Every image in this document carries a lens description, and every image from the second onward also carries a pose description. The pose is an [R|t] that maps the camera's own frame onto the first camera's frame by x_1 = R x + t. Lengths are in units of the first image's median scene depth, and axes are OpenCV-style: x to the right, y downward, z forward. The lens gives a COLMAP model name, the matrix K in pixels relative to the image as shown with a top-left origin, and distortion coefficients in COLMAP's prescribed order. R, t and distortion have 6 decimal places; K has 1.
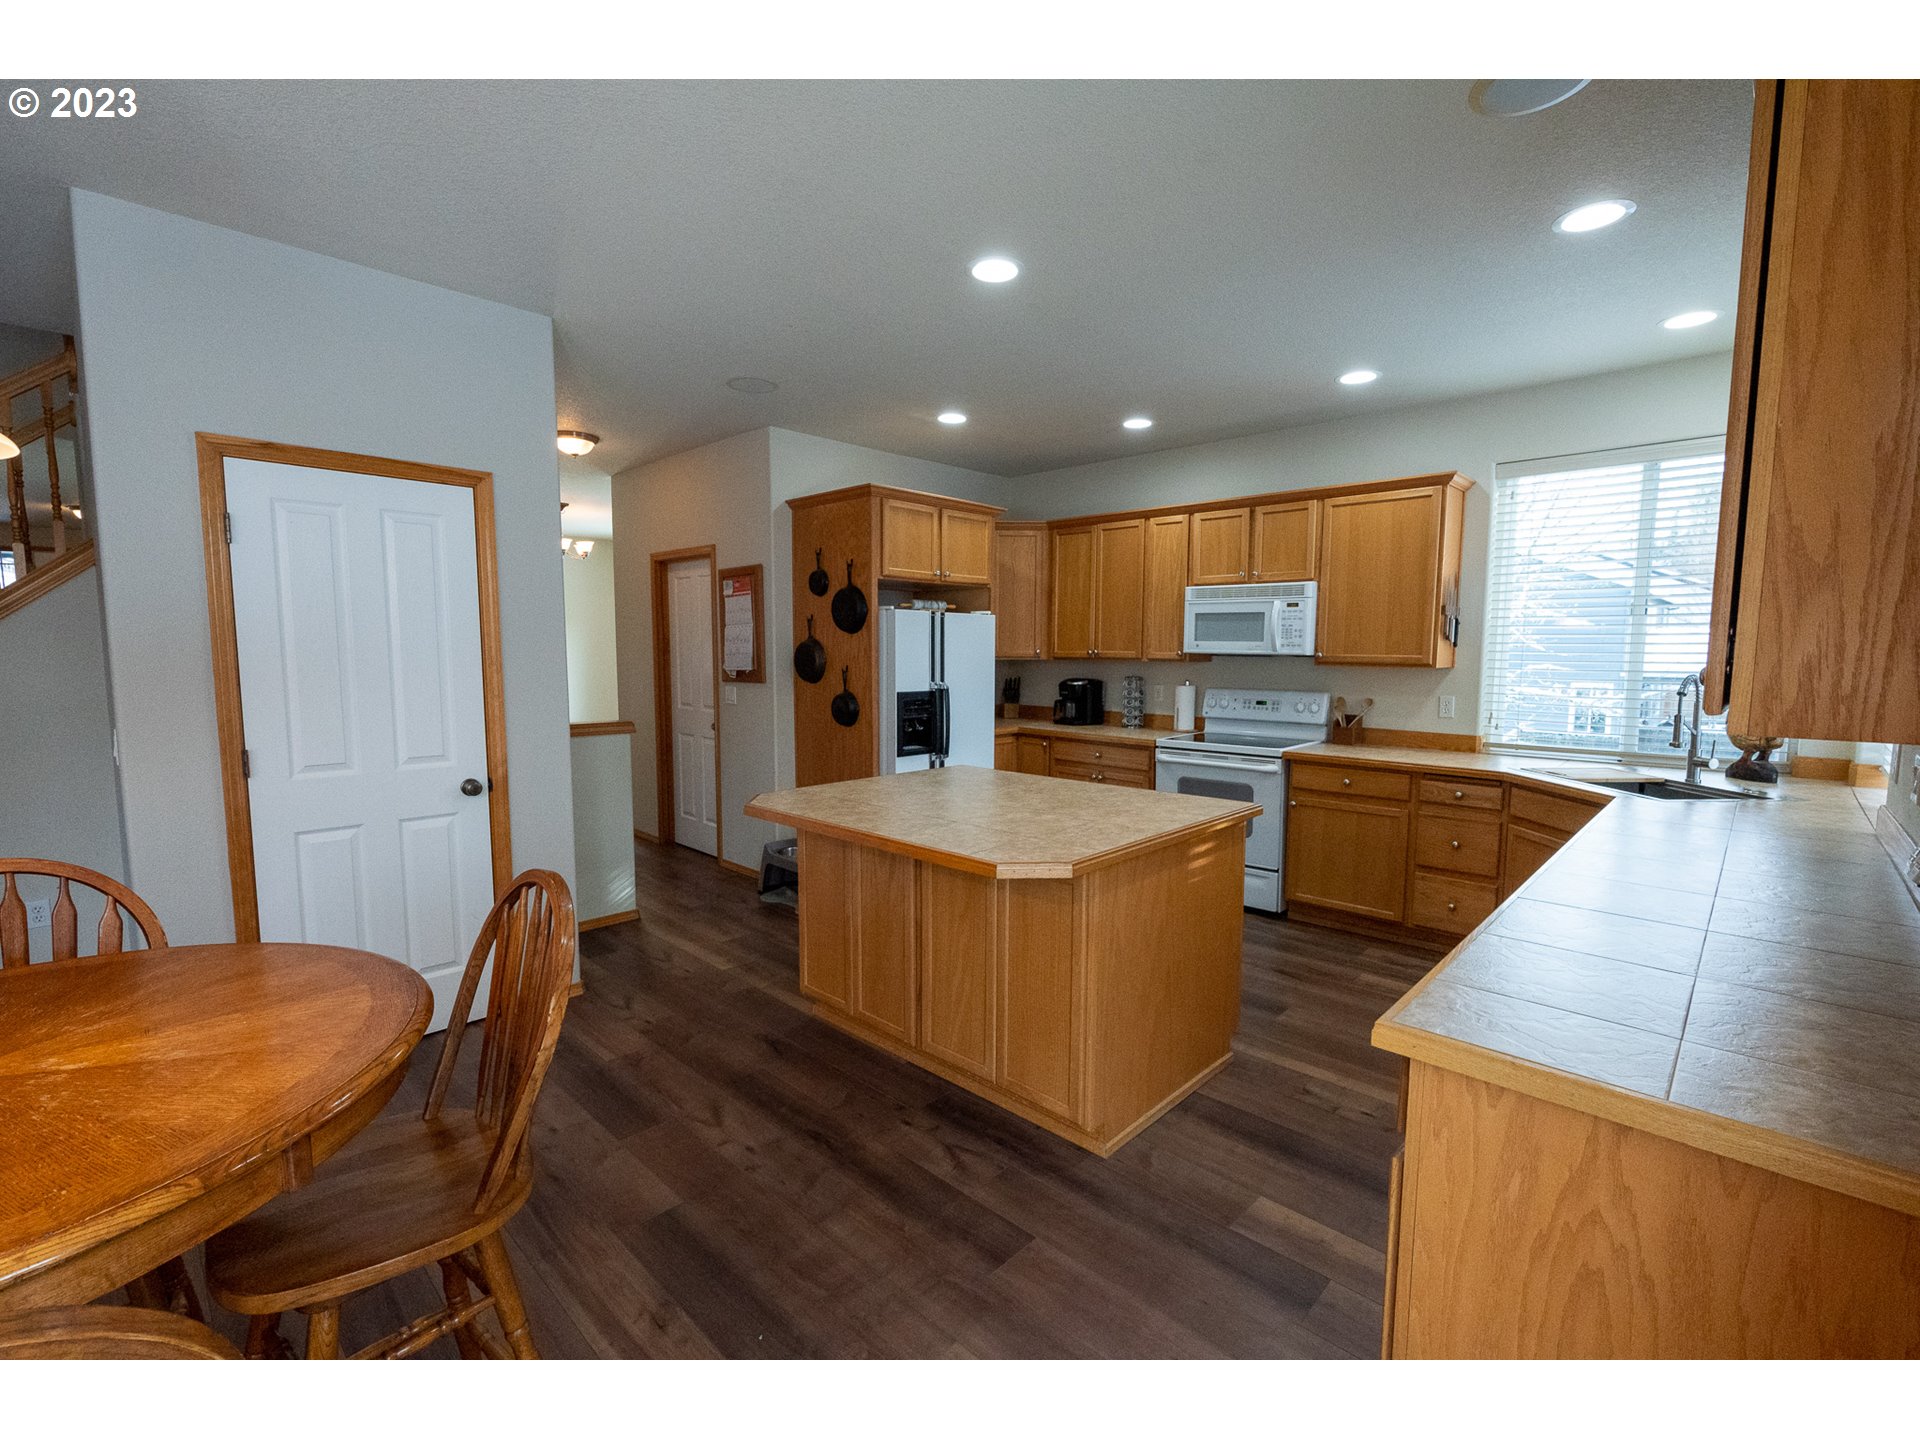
lens RADIAL K [[840.3, 0, 962.0], [0, 840.3, 727.9], [0, 0, 1]] dist [-0.001473, 0.002109]
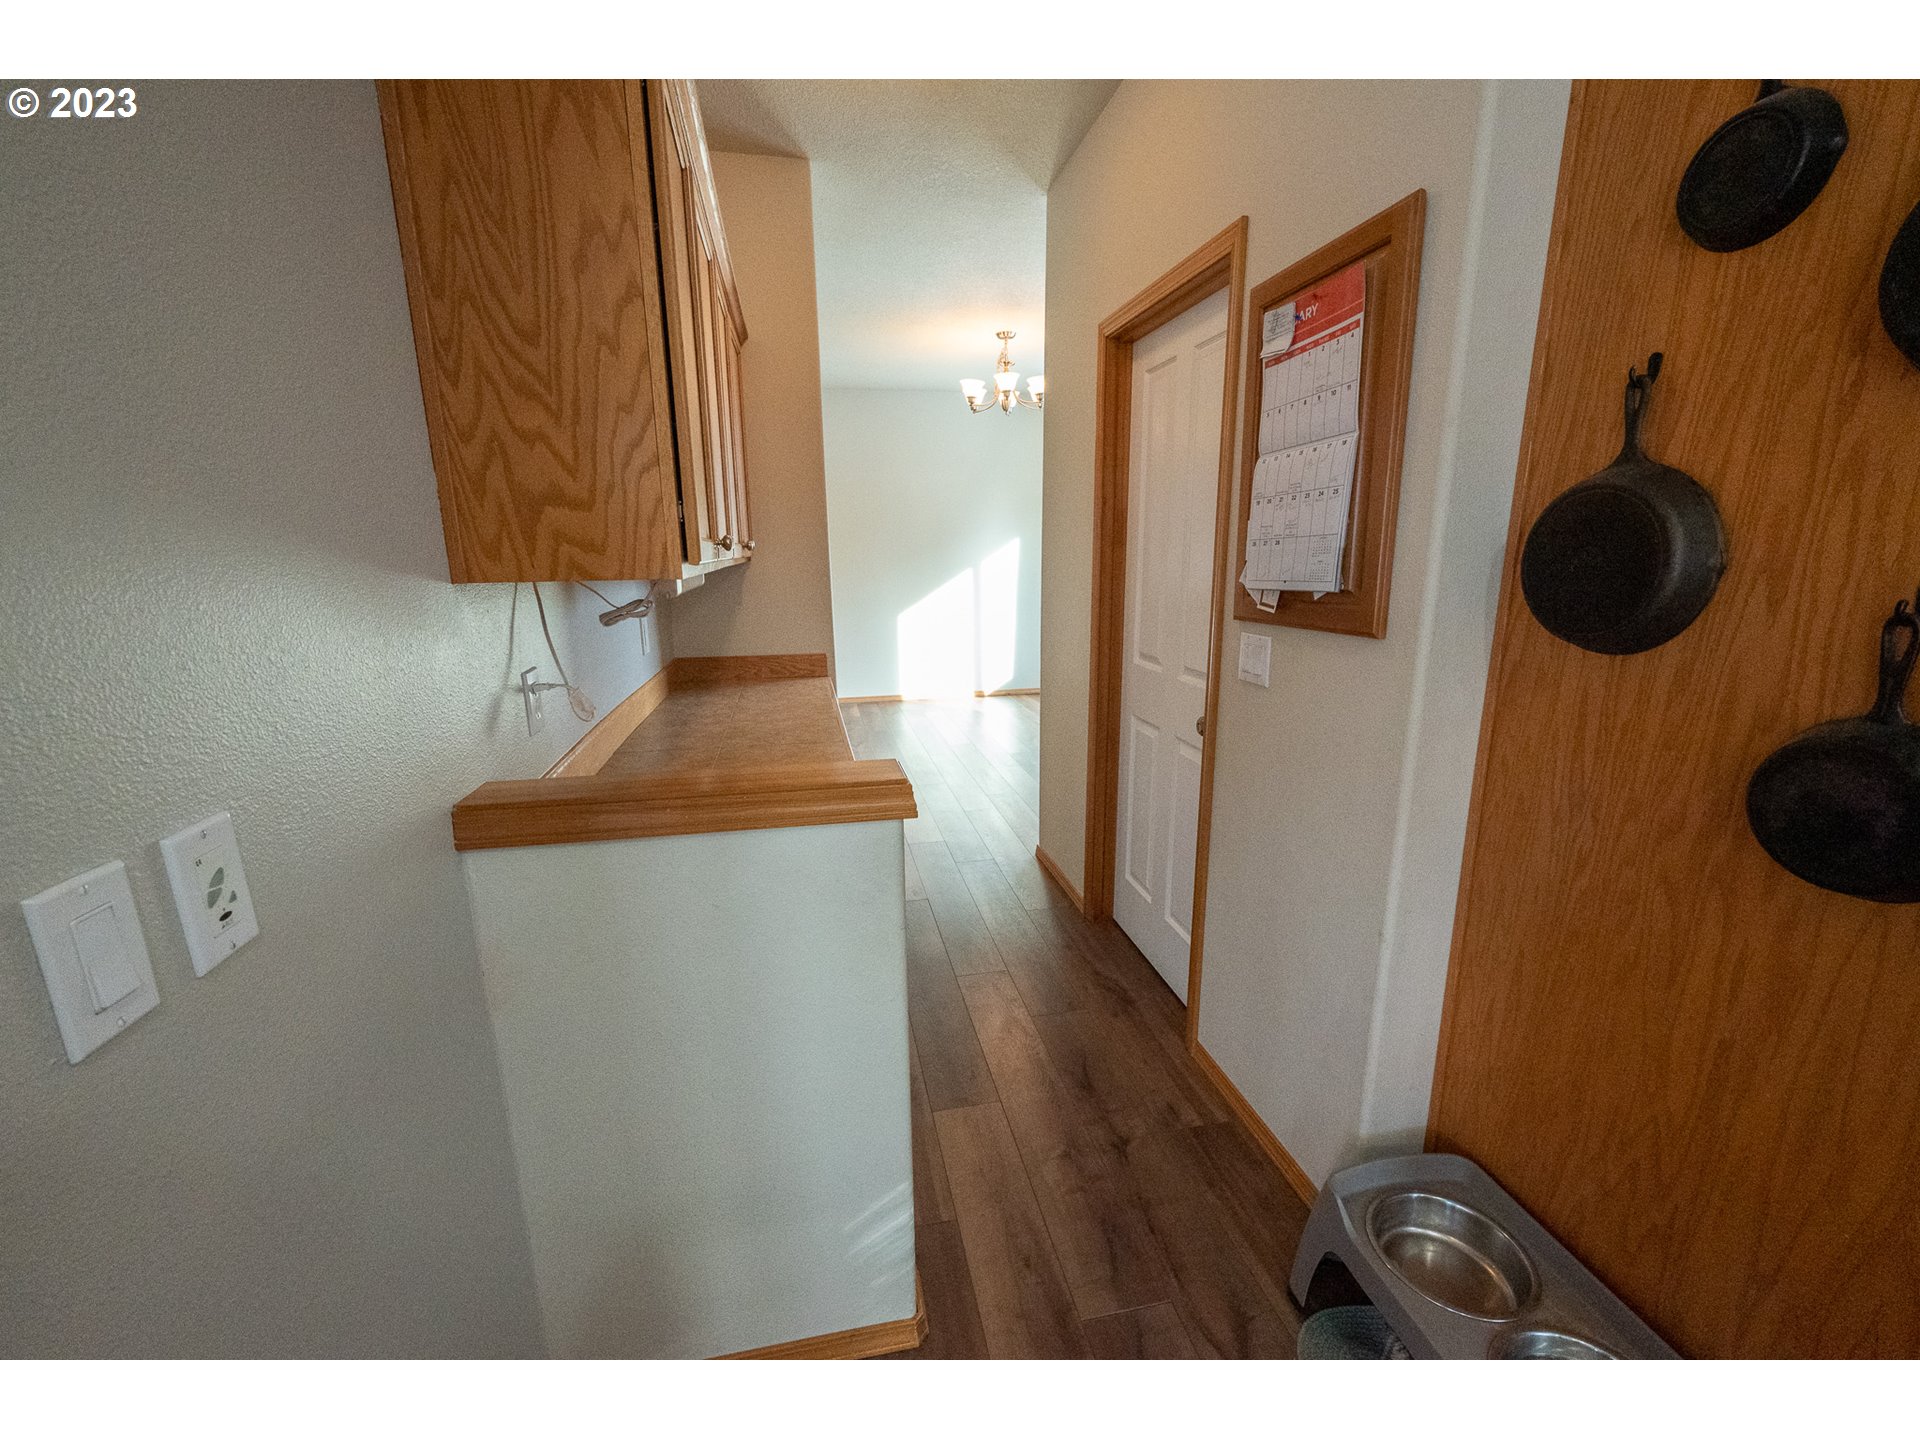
lens RADIAL K [[773.6, 0, 956.9], [0, 773.6, 724.9], [0, 0, 1]] dist [-0.002975, -0.000024]
pose [[0.817016, 0.114057, -0.565222, -0.201702], [-0.043047, 0.989571, 0.137465, -0.054296], [0.575006, -0.087980, 0.813405, 0.699766]]
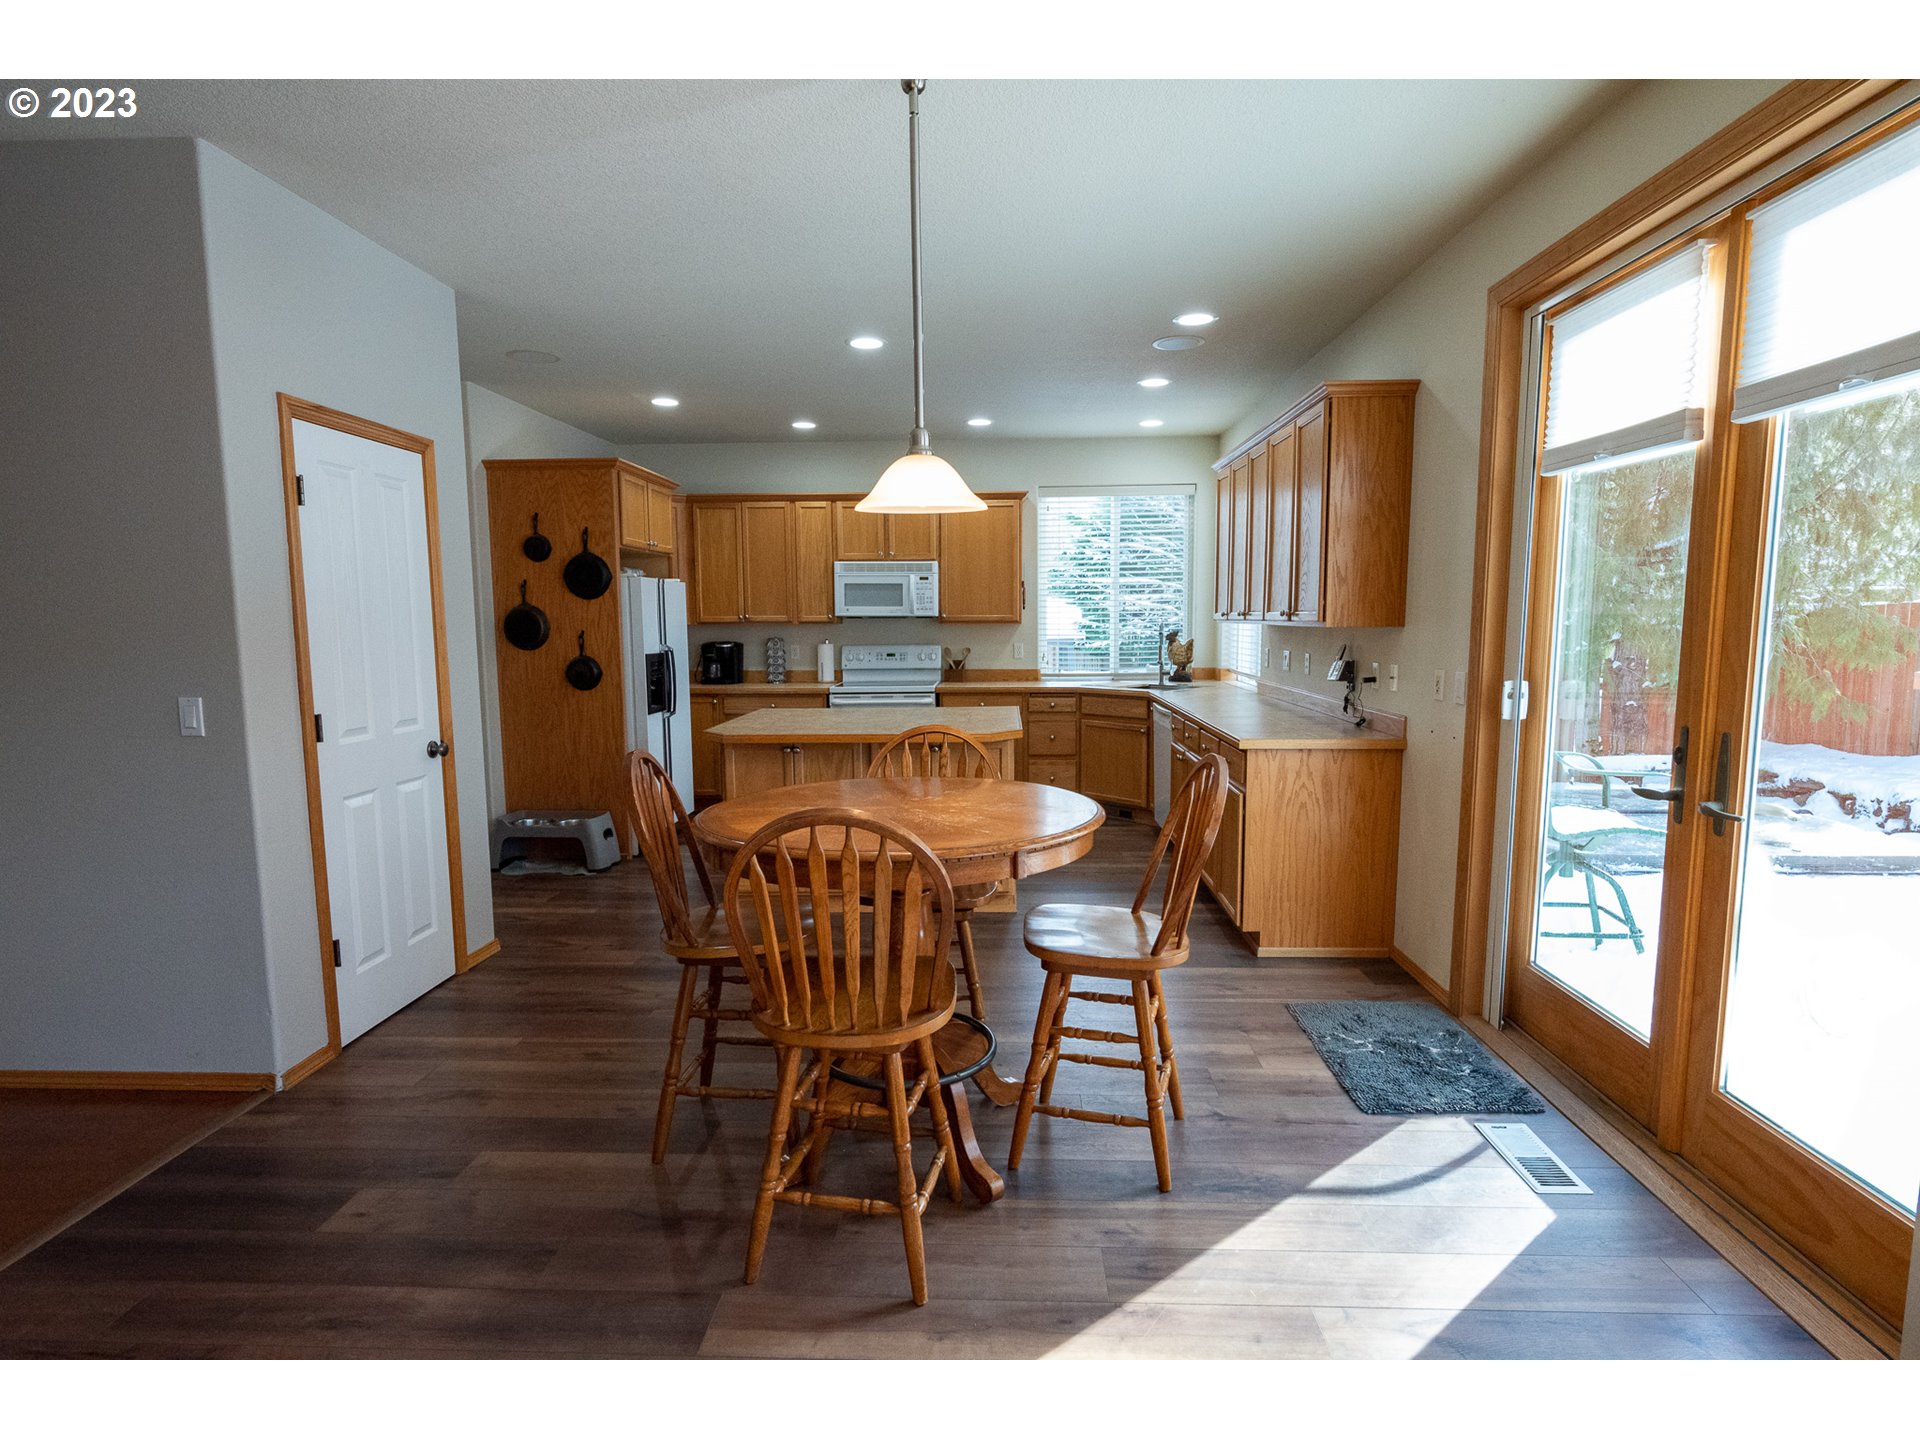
lens RADIAL K [[1003.7, 0, 962.2], [0, 1003.7, 730.2], [0, 0, 1]] dist [0.000331, 0.000682]
pose [[0.749685, -0.083063, 0.656562, -0.573101], [0.073116, 0.996414, 0.042572, 0.027198], [-0.657744, 0.016089, 0.753070, -0.213928]]
